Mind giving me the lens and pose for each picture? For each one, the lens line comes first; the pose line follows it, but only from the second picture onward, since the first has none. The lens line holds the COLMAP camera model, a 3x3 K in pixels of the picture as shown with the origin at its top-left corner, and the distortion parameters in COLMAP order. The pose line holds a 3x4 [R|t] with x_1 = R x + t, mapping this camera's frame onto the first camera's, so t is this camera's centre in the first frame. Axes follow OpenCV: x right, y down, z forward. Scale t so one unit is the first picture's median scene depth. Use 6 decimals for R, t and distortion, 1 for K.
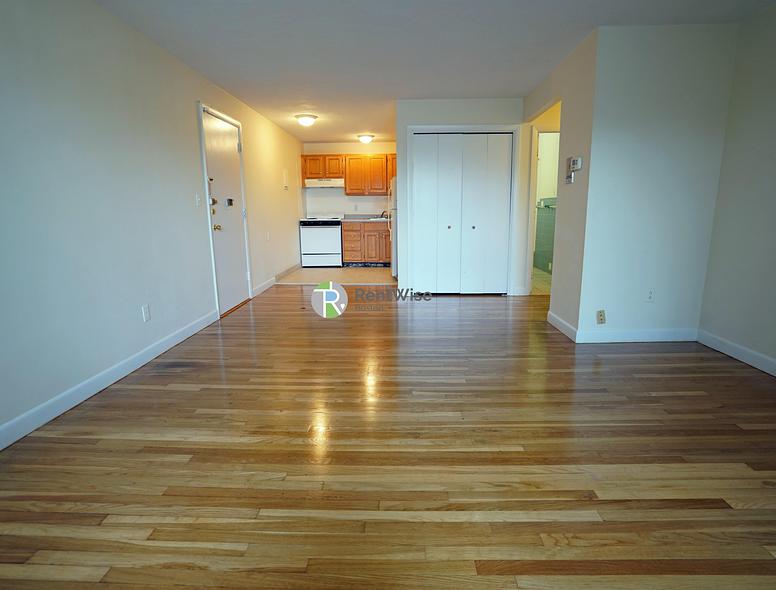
lens RADIAL K [[412.7, 0, 388.0], [0, 412.7, 295.0], [0, 0, 1]] dist [-0.063703, 0.039769]
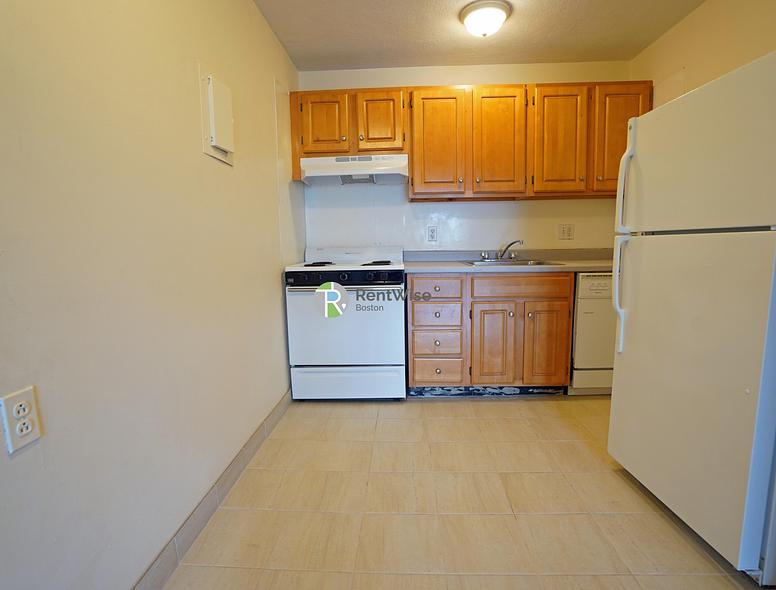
lens RADIAL K [[412.7, 0, 388.0], [0, 412.7, 295.0], [0, 0, 1]] dist [-0.063703, 0.039769]
pose [[0.999890, -0.011305, -0.009582, -0.122861], [0.010659, 0.997826, -0.065036, -0.135790], [0.010297, 0.064926, 0.997837, 0.647275]]
